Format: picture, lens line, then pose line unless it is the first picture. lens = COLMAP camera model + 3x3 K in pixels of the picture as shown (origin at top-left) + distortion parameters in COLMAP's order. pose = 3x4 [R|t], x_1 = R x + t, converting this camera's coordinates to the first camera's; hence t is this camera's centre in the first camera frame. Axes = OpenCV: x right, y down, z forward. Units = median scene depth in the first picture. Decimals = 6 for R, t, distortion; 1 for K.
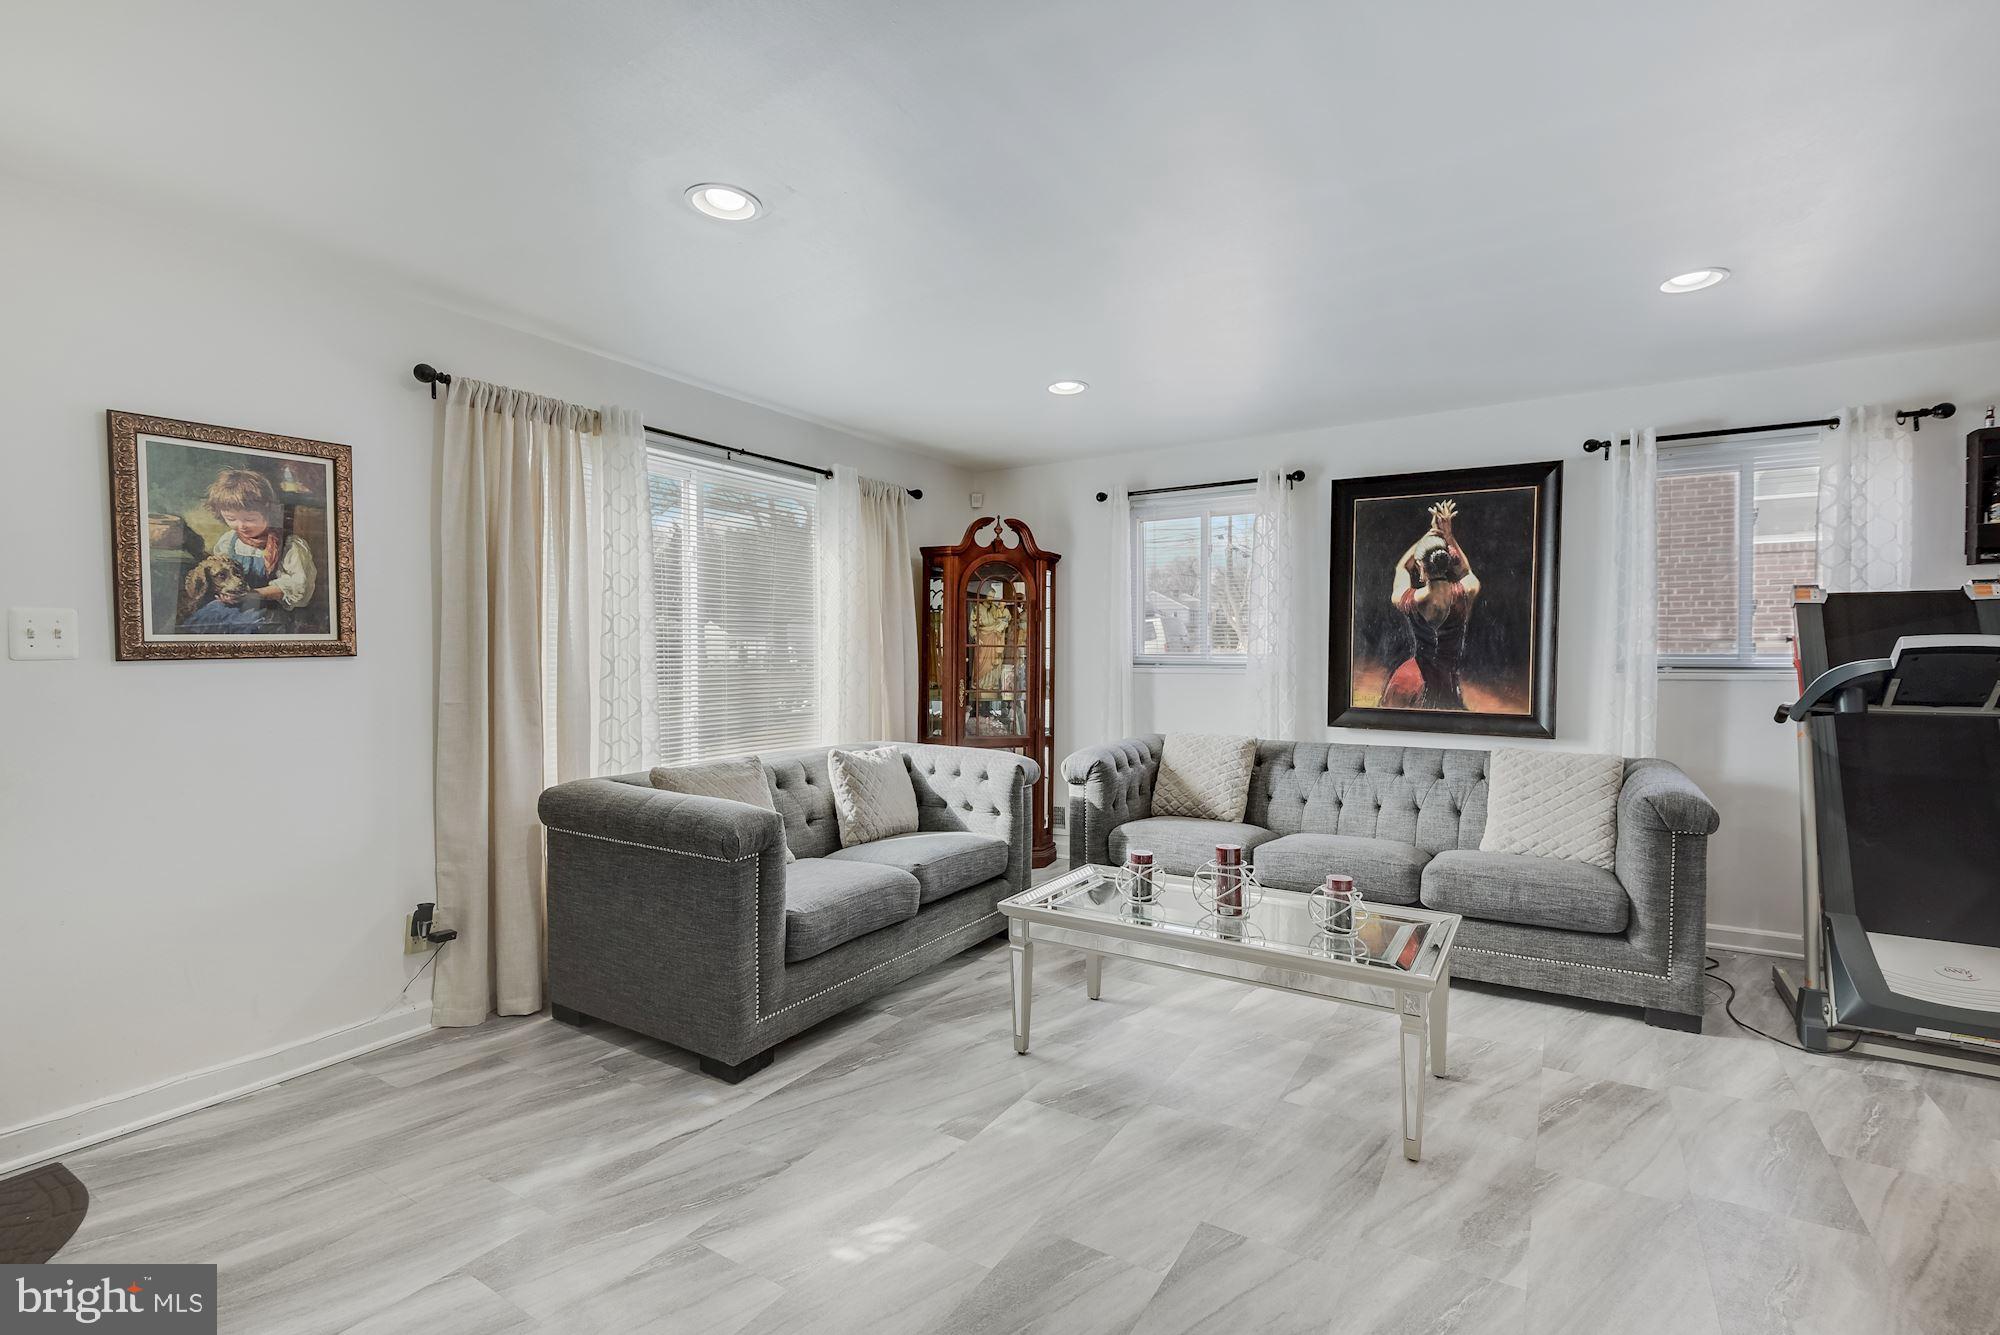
lens RADIAL K [[896.1, 0, 1027.2], [0, 896.1, 664.8], [0, 0, 1]] dist [0.014472, -0.005890]
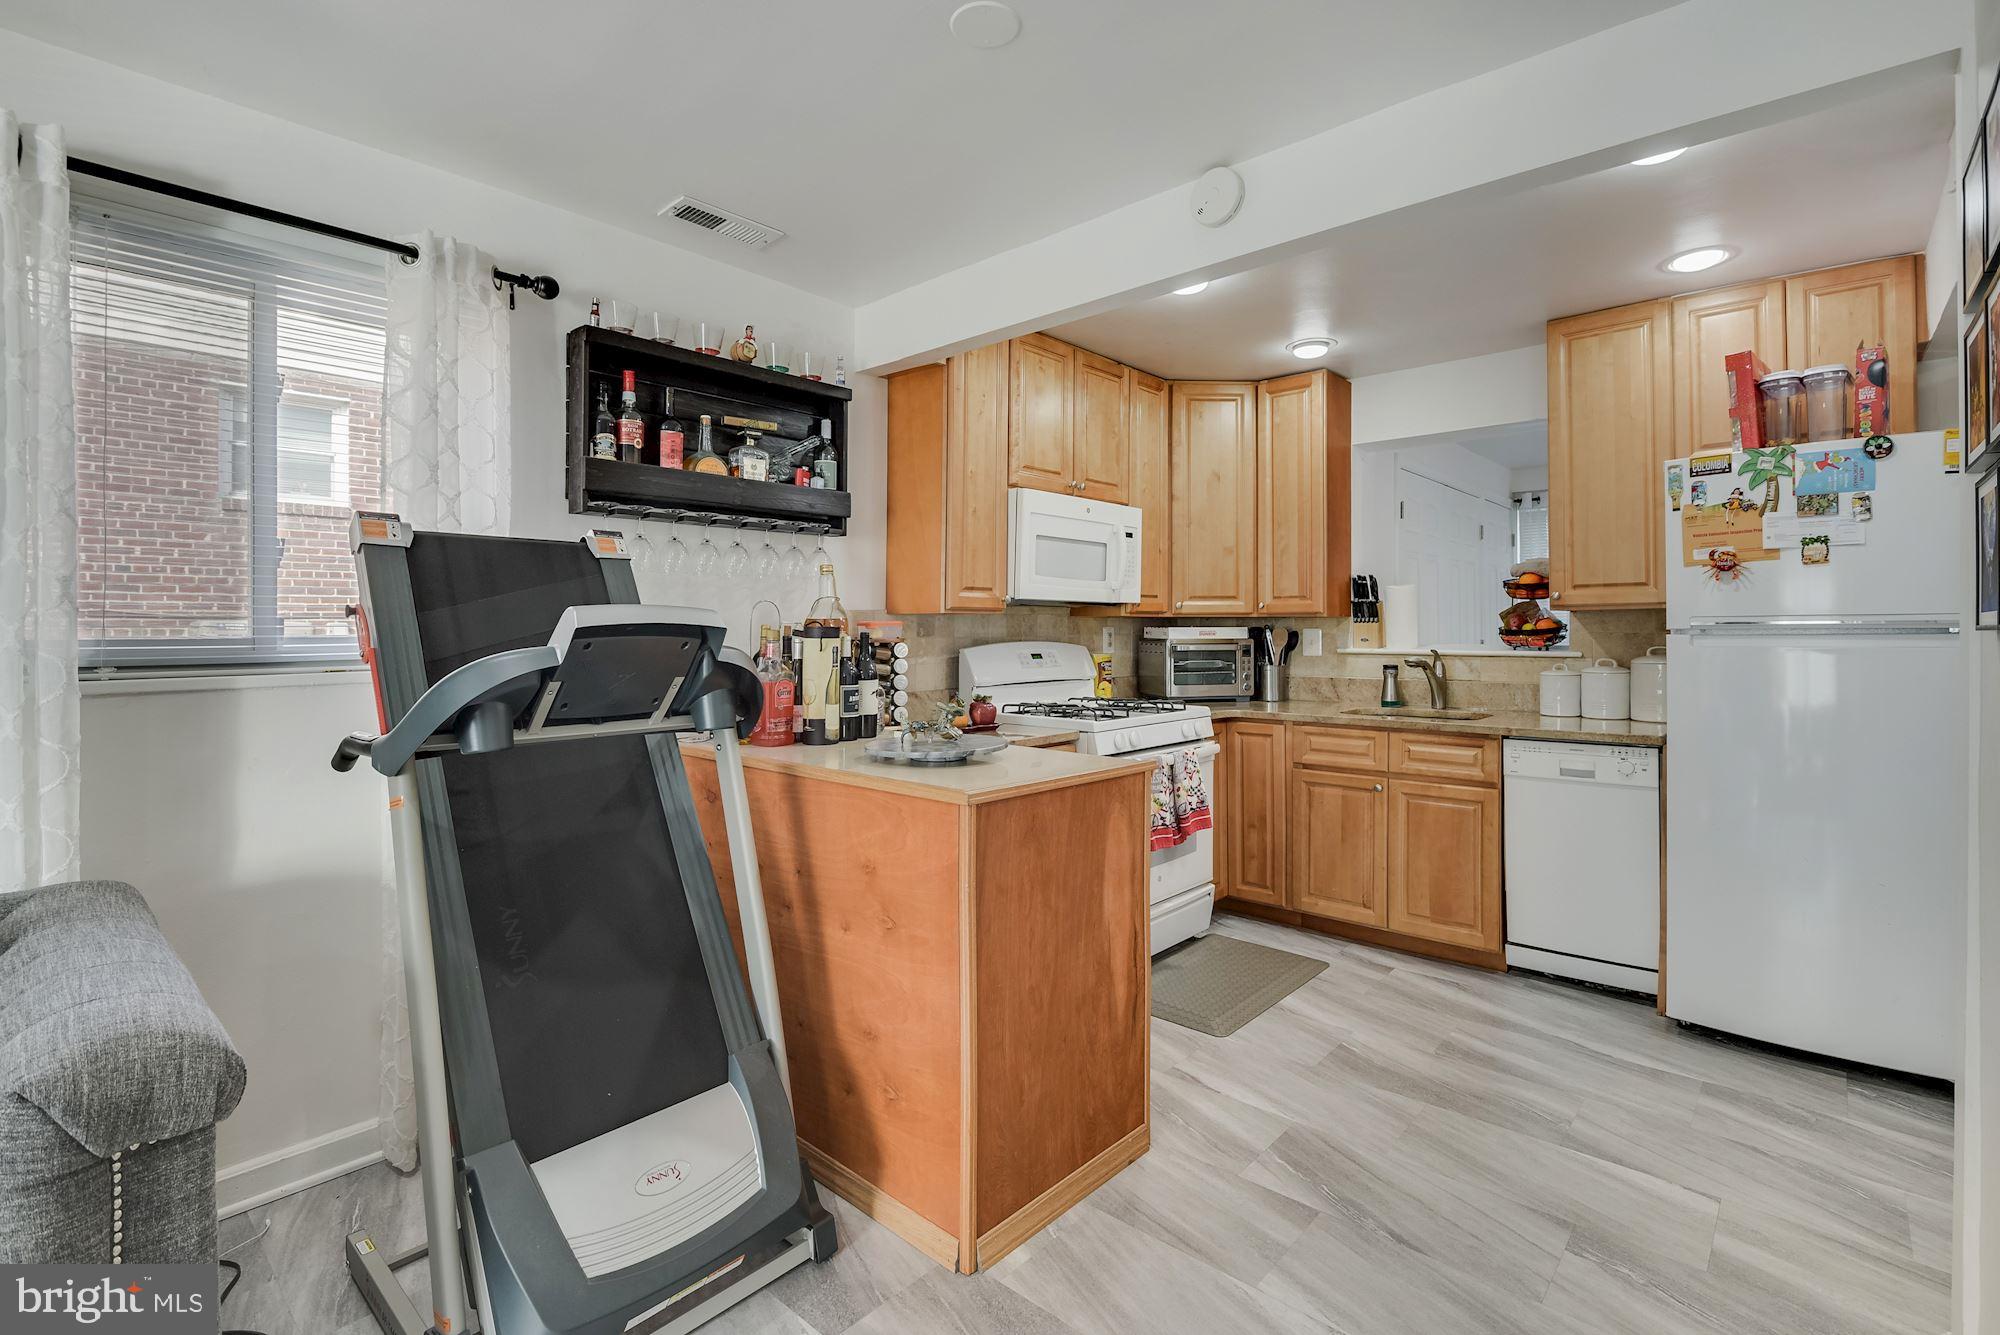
lens RADIAL K [[896.1, 0, 997.5], [0, 896.1, 648.1], [0, 0, 1]] dist [0.014472, -0.005890]
pose [[0.190649, -0.021609, 0.981420, 0.396186], [0.015423, 0.999700, 0.019015, -0.010584], [-0.981537, 0.011511, 0.190925, 0.532245]]
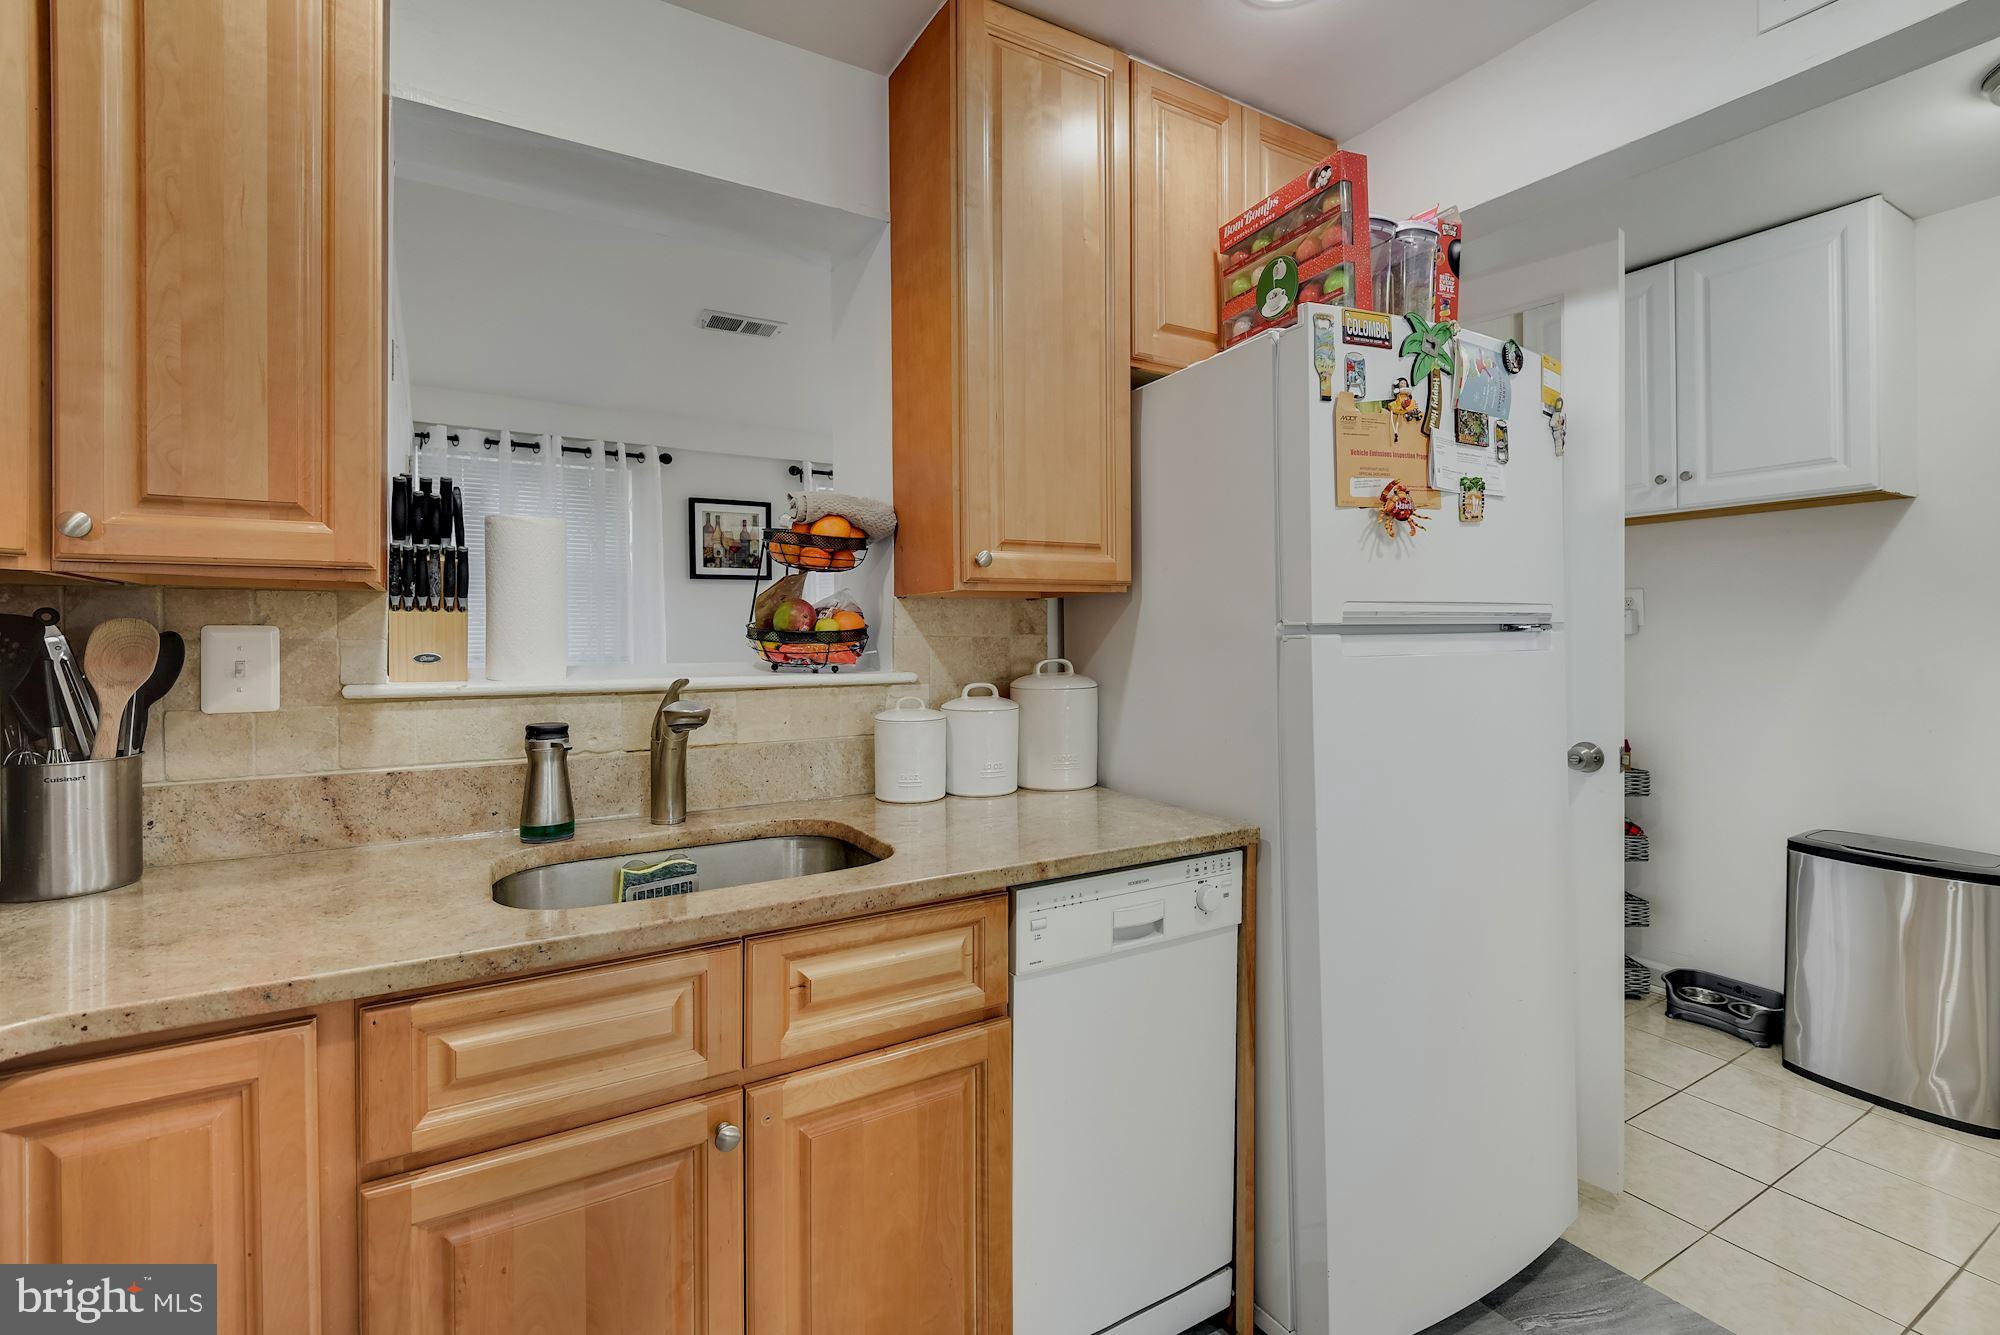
lens RADIAL K [[896.1, 0, 1007.5], [0, 896.1, 633.8], [0, 0, 1]] dist [0.014472, -0.005890]
pose [[-0.889174, 0.007598, 0.457507, 1.271820], [0.011293, 0.999922, 0.005343, -0.001951], [-0.457431, 0.009917, -0.889190, 0.538654]]
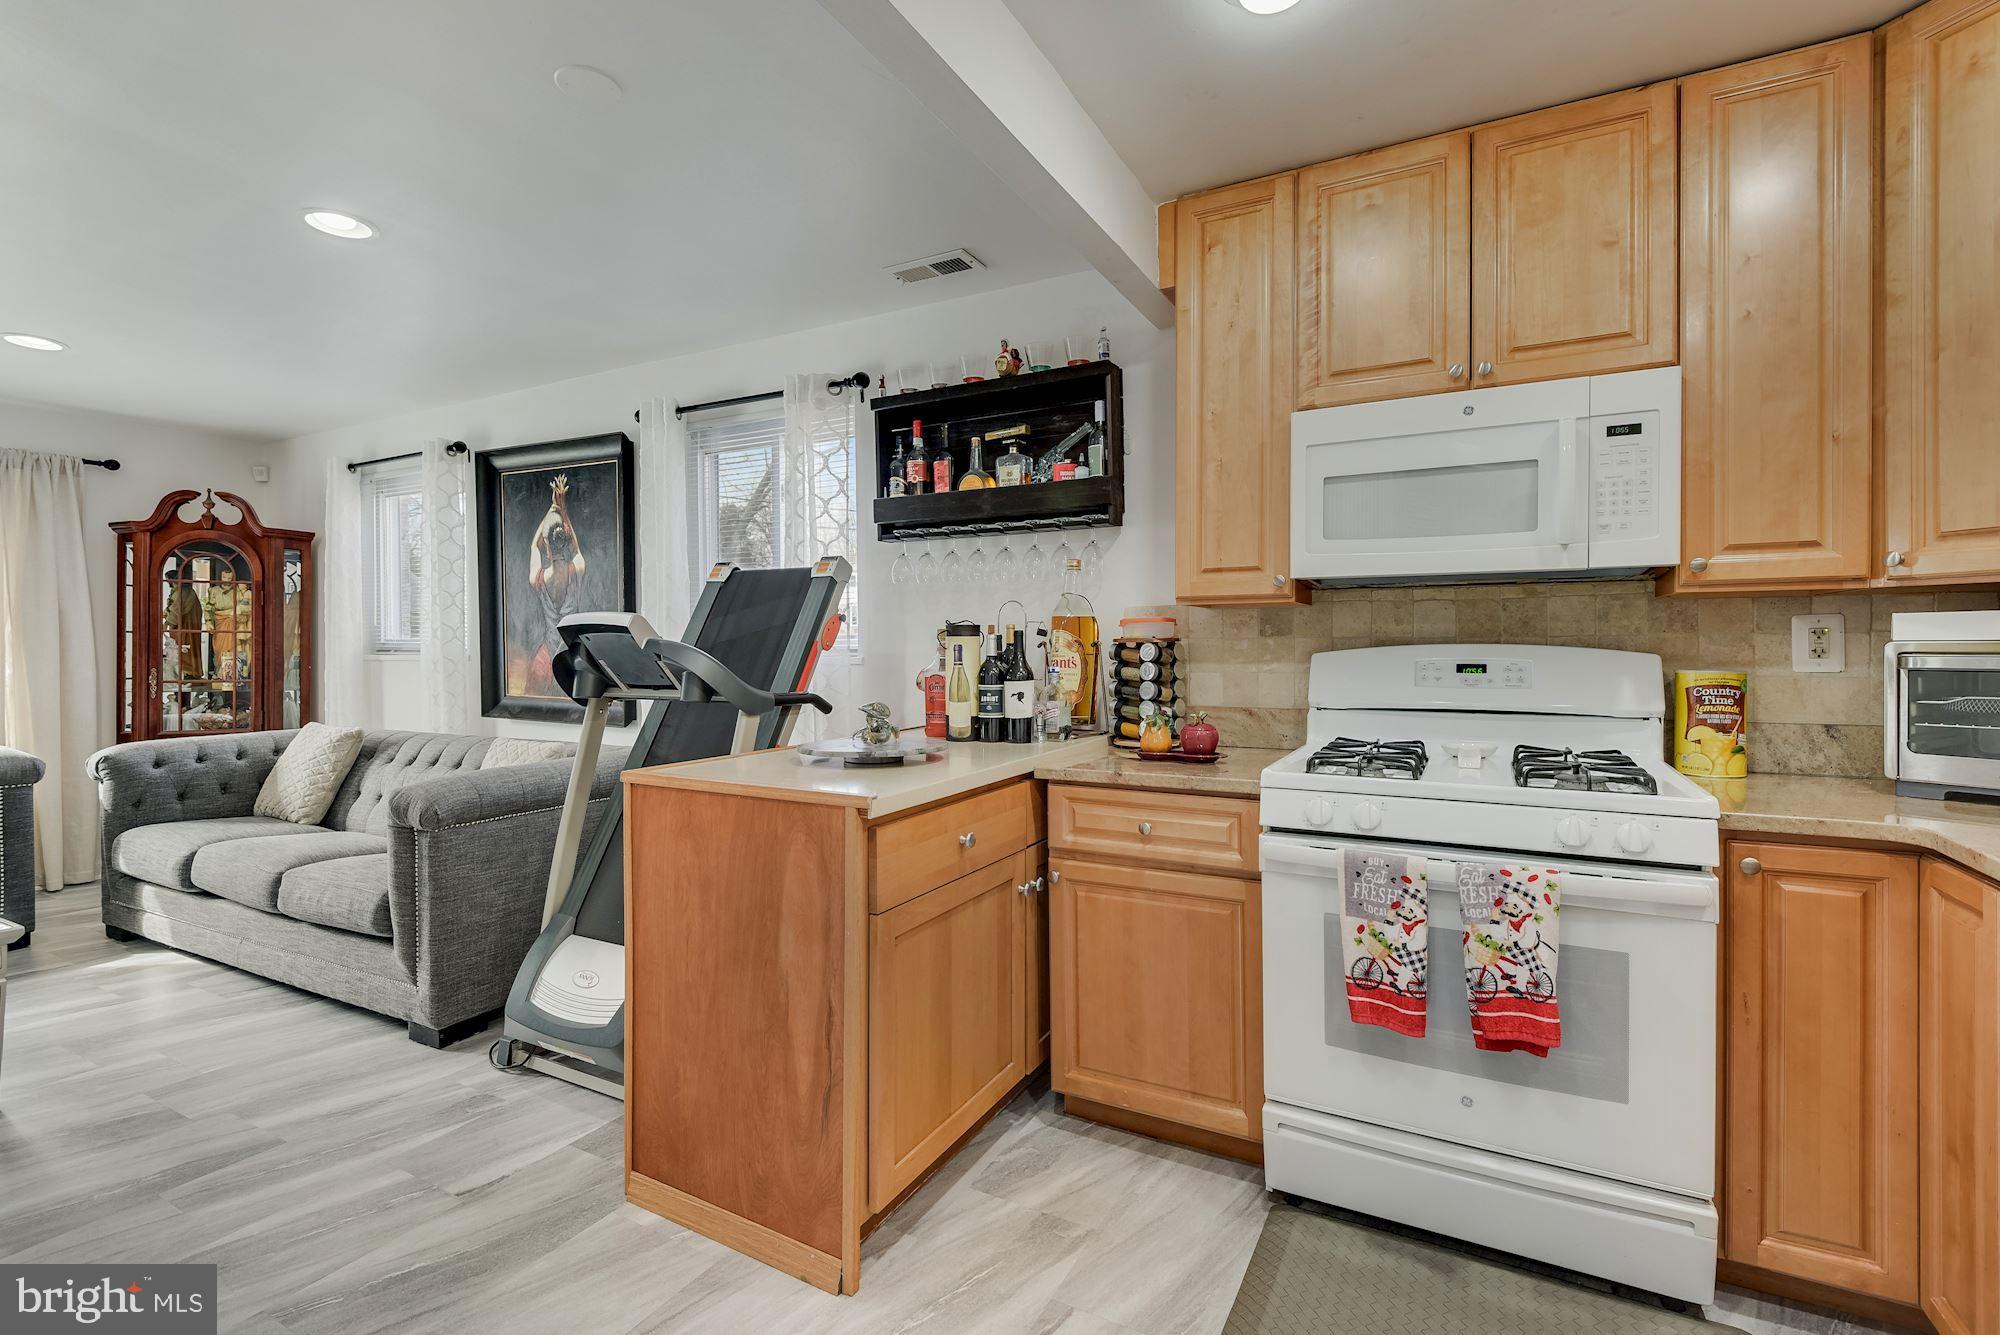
lens RADIAL K [[896.1, 0, 1010.0], [0, 896.1, 653.1], [0, 0, 1]] dist [0.014472, -0.005890]
pose [[0.997978, -0.002544, 0.063506, 1.118250], [0.002843, 0.999985, -0.004612, 0.011860], [-0.063493, 0.004783, 0.997971, 0.044985]]
